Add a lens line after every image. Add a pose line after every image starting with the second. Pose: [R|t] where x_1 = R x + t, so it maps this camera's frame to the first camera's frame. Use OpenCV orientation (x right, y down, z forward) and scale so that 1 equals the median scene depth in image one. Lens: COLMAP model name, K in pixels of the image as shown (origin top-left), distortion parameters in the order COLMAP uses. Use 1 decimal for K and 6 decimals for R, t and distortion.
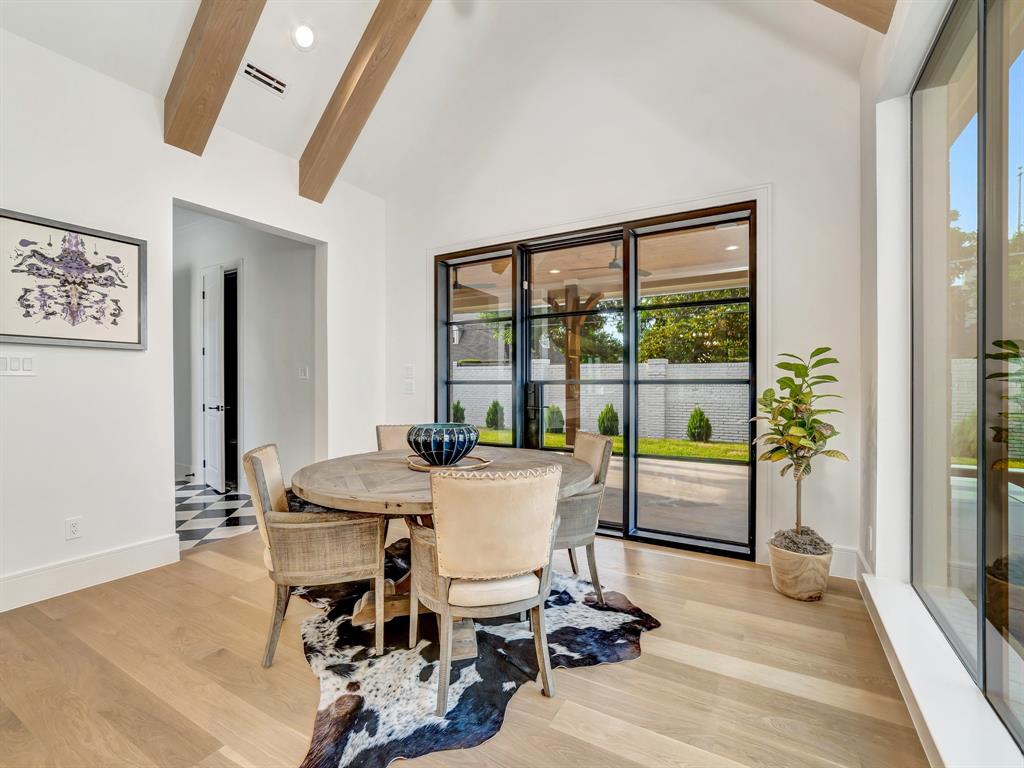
lens RADIAL K [[469.1, 0, 512.0], [0, 469.1, 384.0], [0, 0, 1]] dist [0.000235, -0.000187]
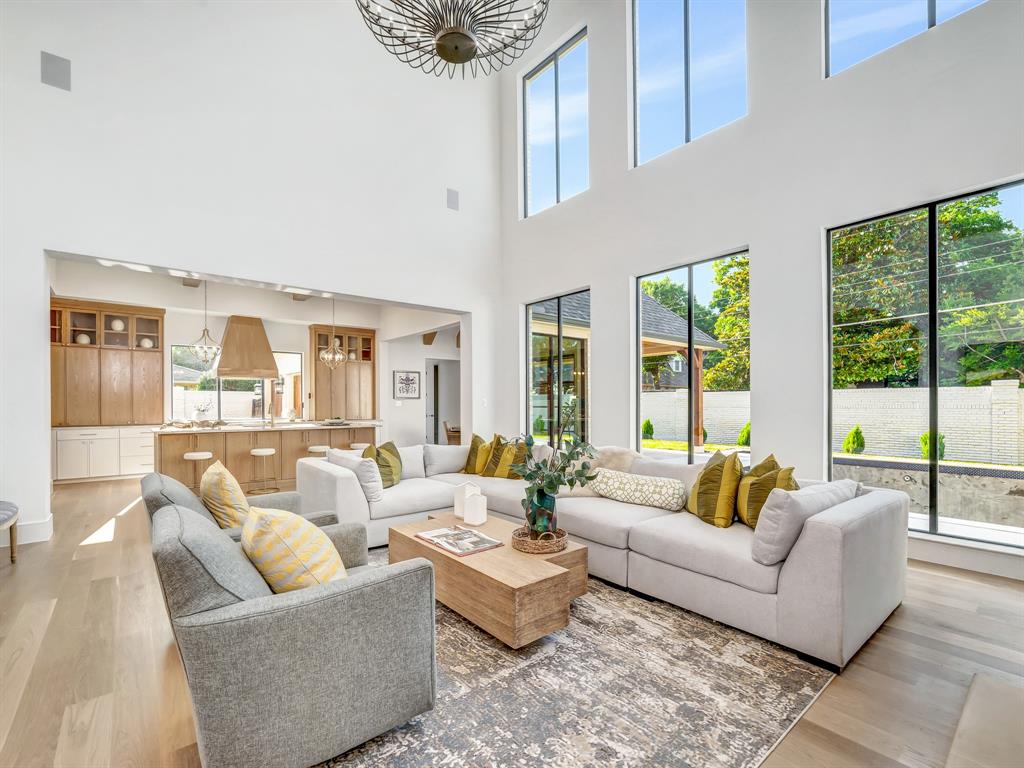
lens RADIAL K [[469.1, 0, 512.0], [0, 469.1, 384.0], [0, 0, 1]] dist [0.000235, -0.000187]
pose [[0.941637, -0.018718, -0.336111, 1.334356], [0.003508, 0.998944, -0.045802, -0.019706], [0.336613, 0.041950, 0.940708, -2.577039]]
